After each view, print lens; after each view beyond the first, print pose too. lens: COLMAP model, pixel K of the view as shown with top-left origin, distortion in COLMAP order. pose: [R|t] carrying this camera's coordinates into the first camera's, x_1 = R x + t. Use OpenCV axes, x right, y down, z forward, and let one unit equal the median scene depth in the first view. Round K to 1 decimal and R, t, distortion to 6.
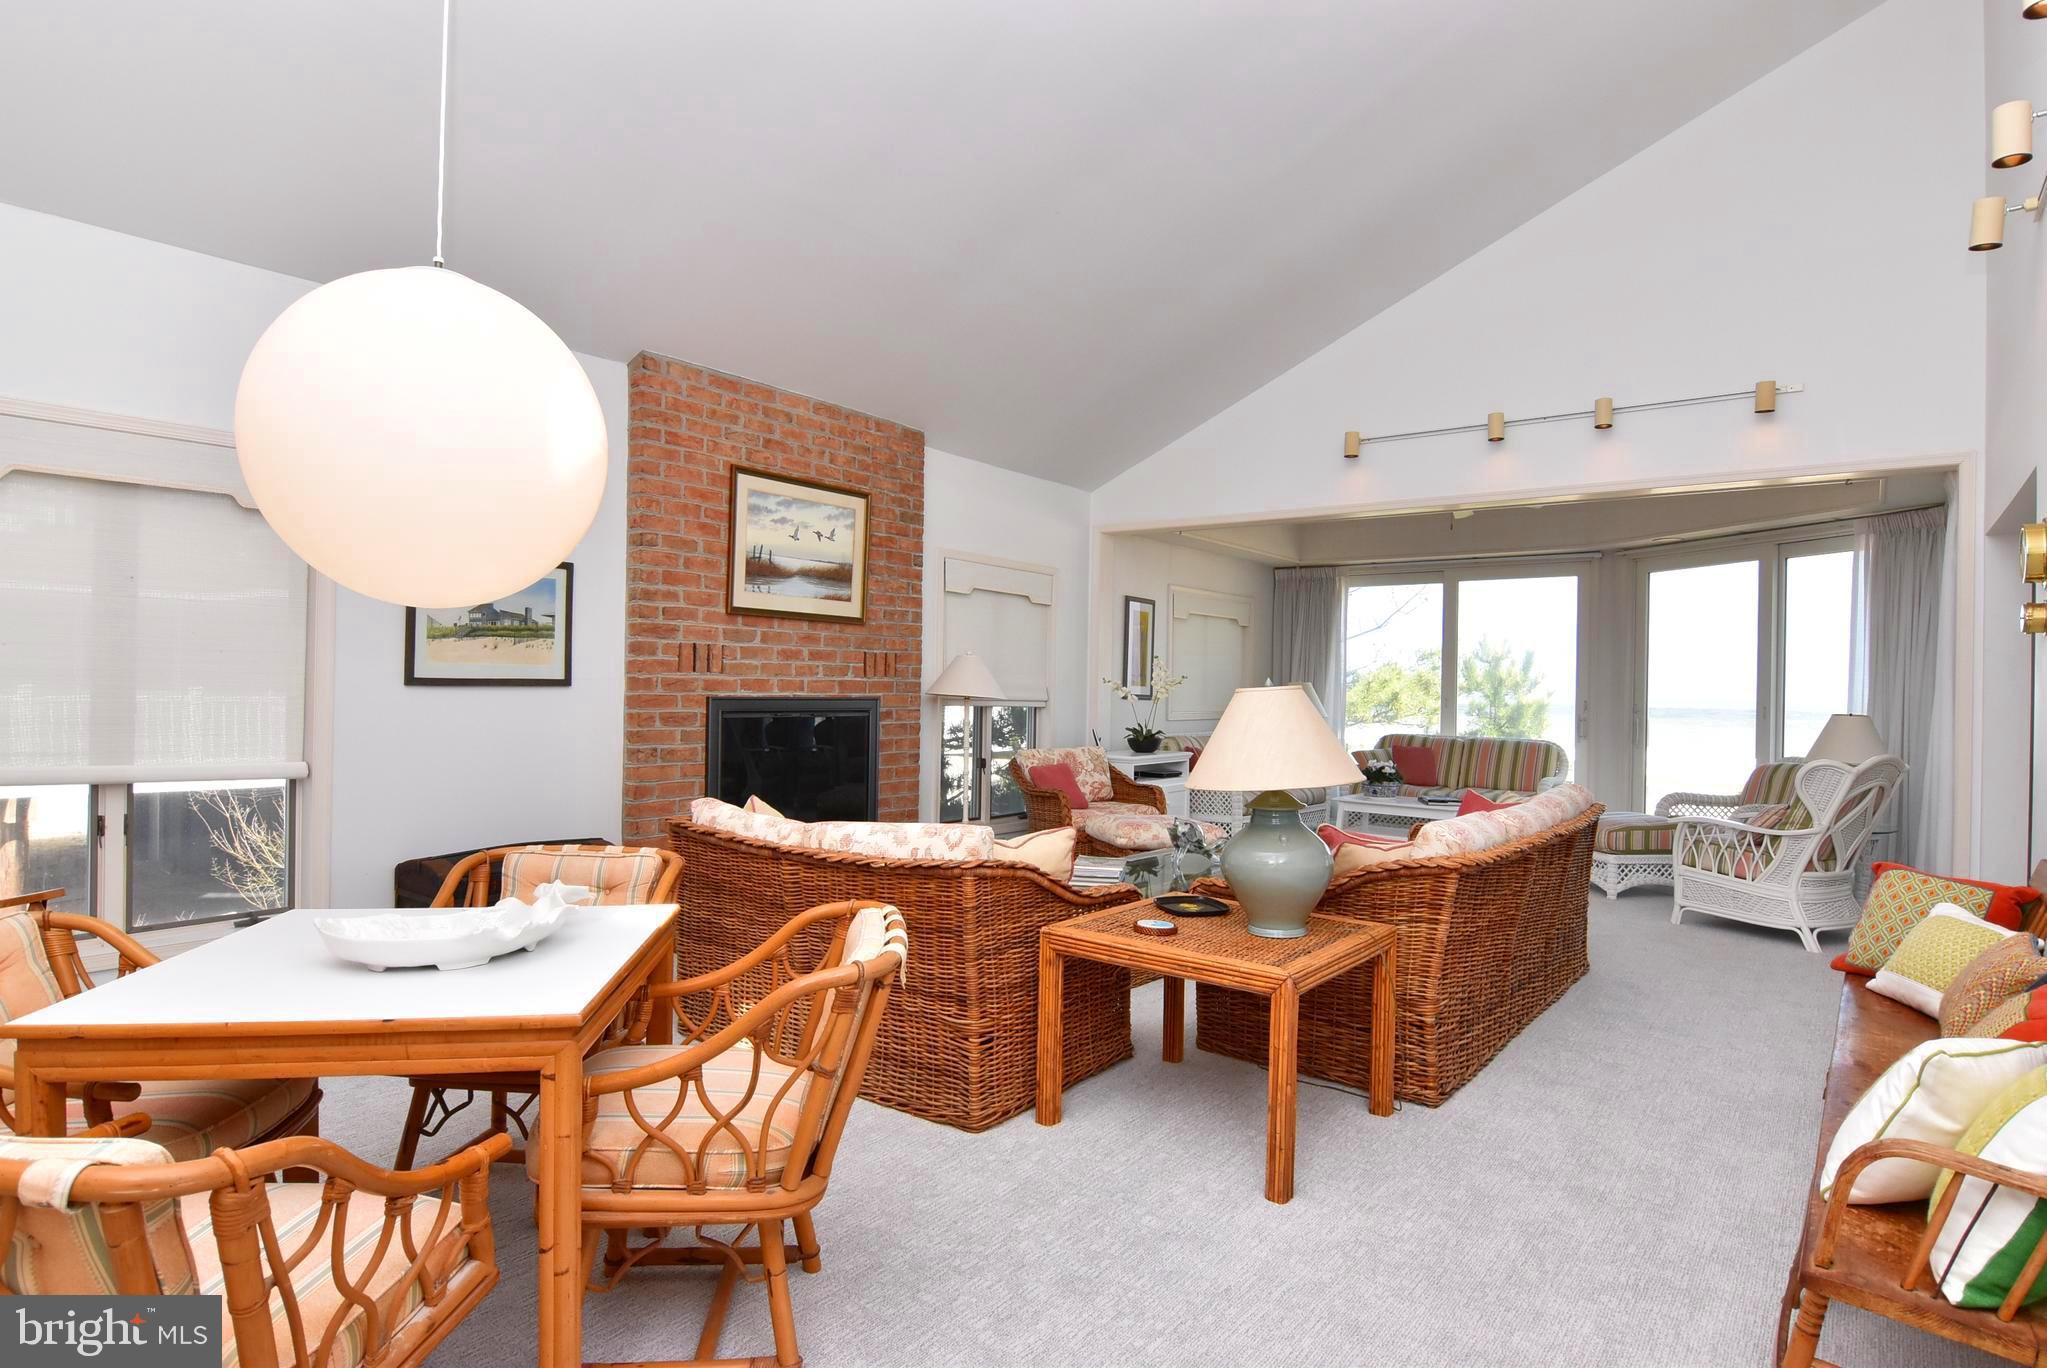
lens RADIAL K [[1088.0, 0, 1027.1], [0, 1088.0, 683.6], [0, 0, 1]] dist [0.008196, -0.018924]
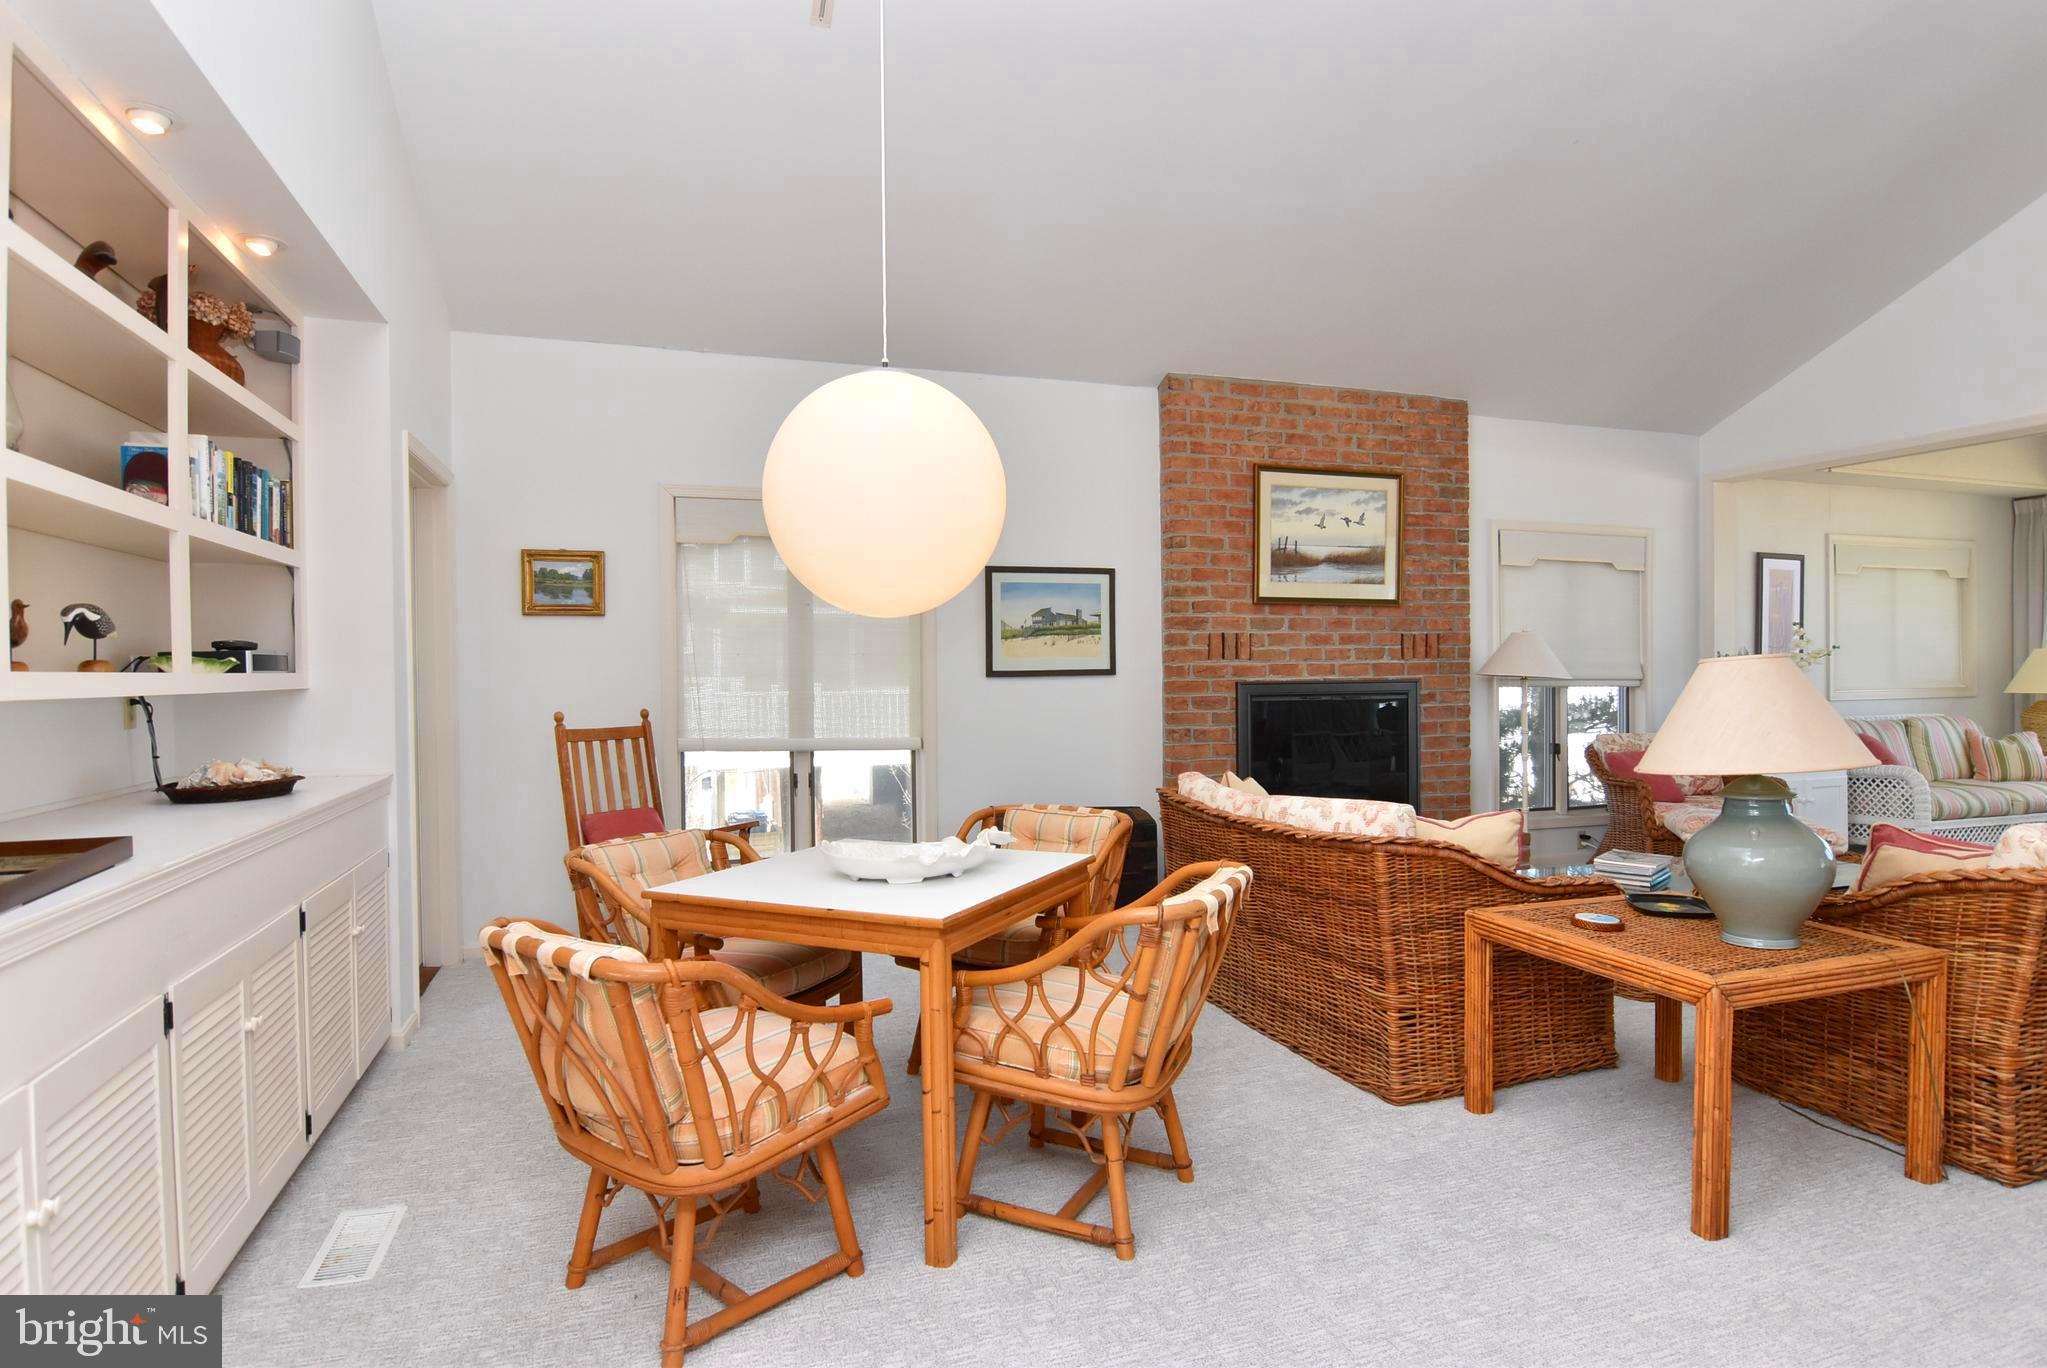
lens RADIAL K [[1088.0, 0, 1036.0], [0, 1088.0, 683.7], [0, 0, 1]] dist [0.008196, -0.018924]
pose [[0.837154, -0.018826, -0.546643, 0.133534], [0.025372, 0.999668, 0.004428, 0.004084], [0.546378, -0.017577, 0.837354, -0.014306]]
